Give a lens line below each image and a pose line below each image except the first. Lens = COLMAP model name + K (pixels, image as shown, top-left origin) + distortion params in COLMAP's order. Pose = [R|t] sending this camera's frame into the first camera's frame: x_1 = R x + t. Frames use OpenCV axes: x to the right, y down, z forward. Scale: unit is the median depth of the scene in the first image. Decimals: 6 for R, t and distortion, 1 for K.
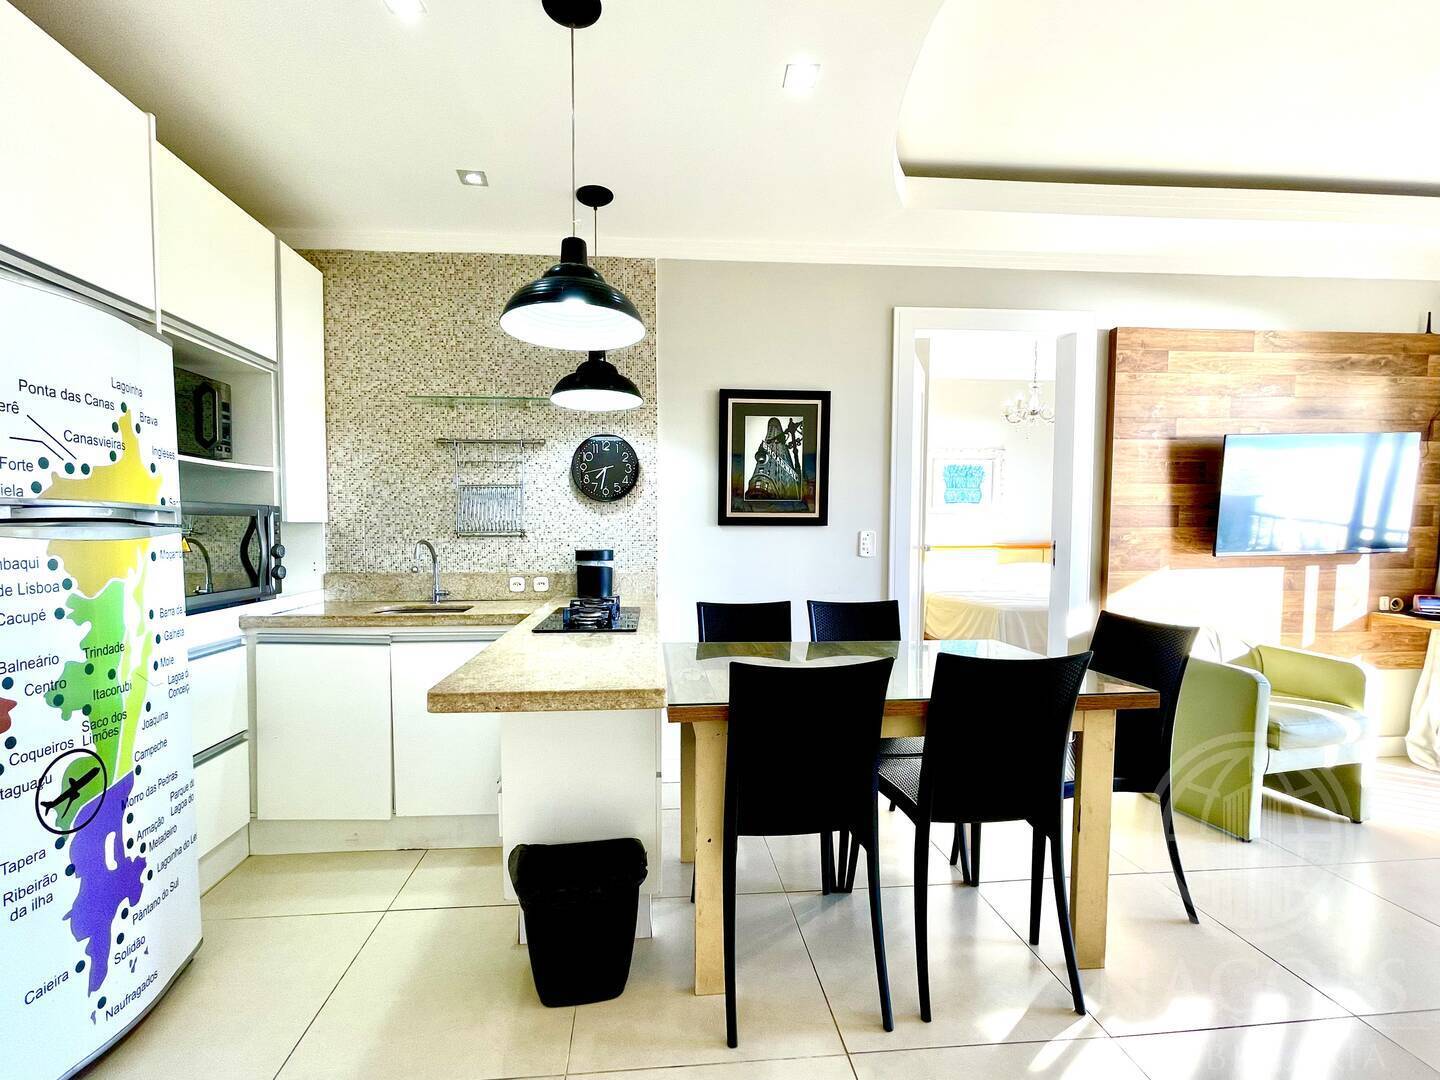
lens RADIAL K [[608.8, 0, 724.0], [0, 608.8, 554.5], [0, 0, 1]] dist [-0.010243, 0.000722]
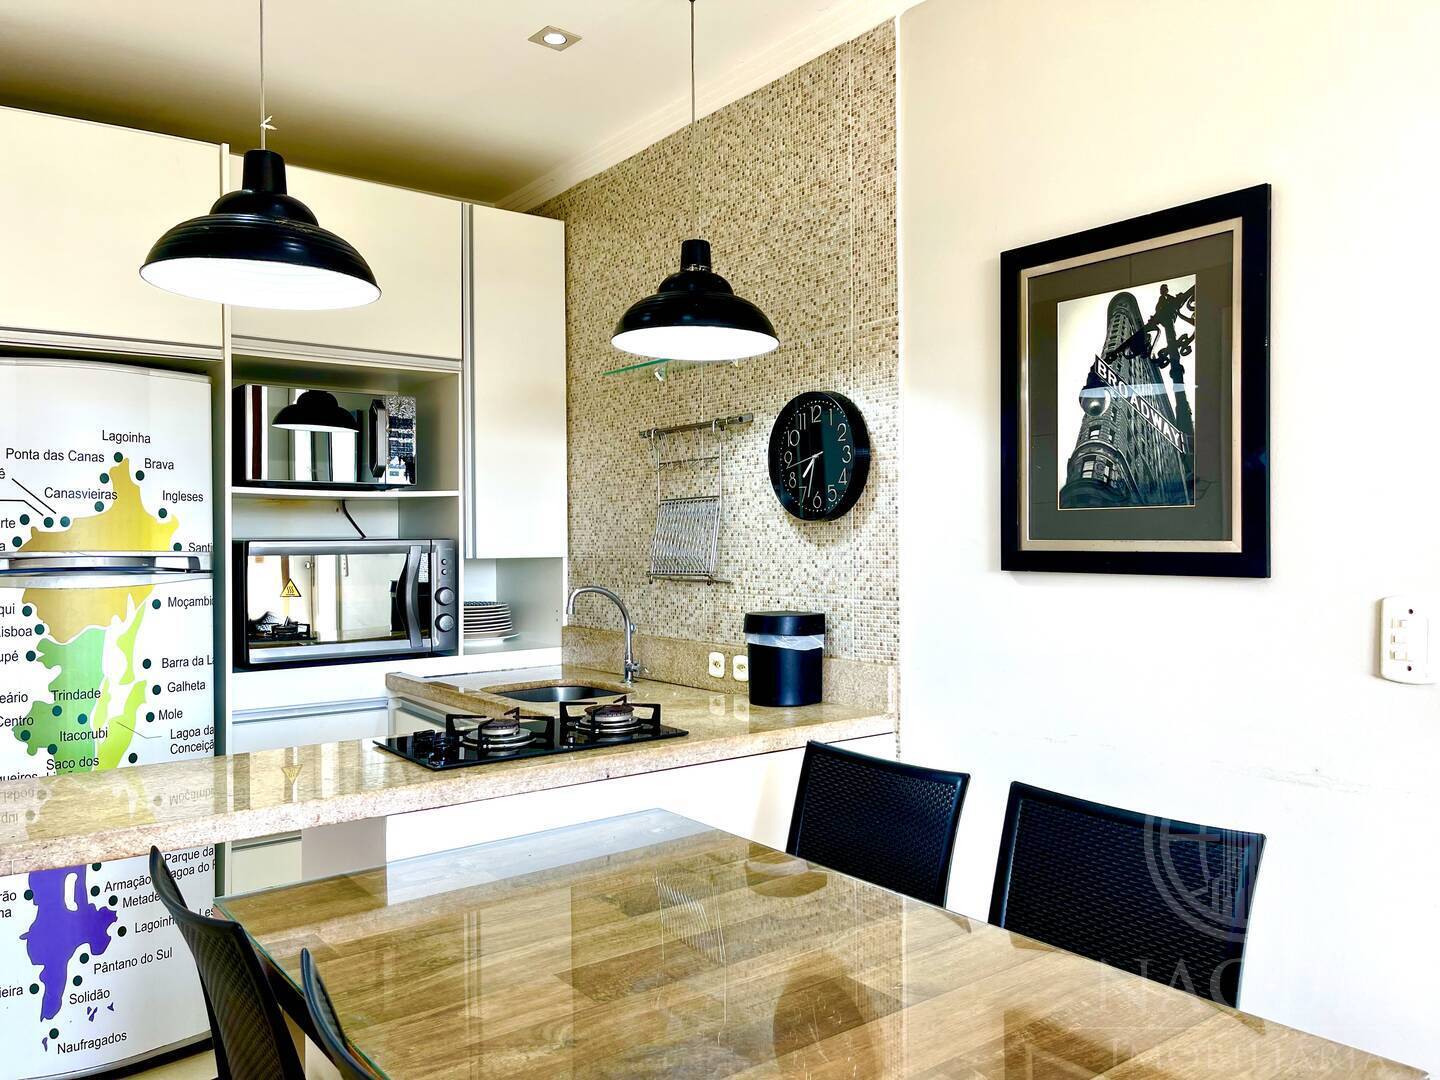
lens RADIAL K [[1106.6, 0, 764.4], [0, 1106.6, 532.5], [0, 0, 1]] dist [0.025272, -0.056247]
pose [[0.535170, -0.007874, -0.844708, 0.674696], [-0.031333, 0.999083, -0.029164, -0.056281], [0.844163, 0.042075, 0.534432, 0.536737]]
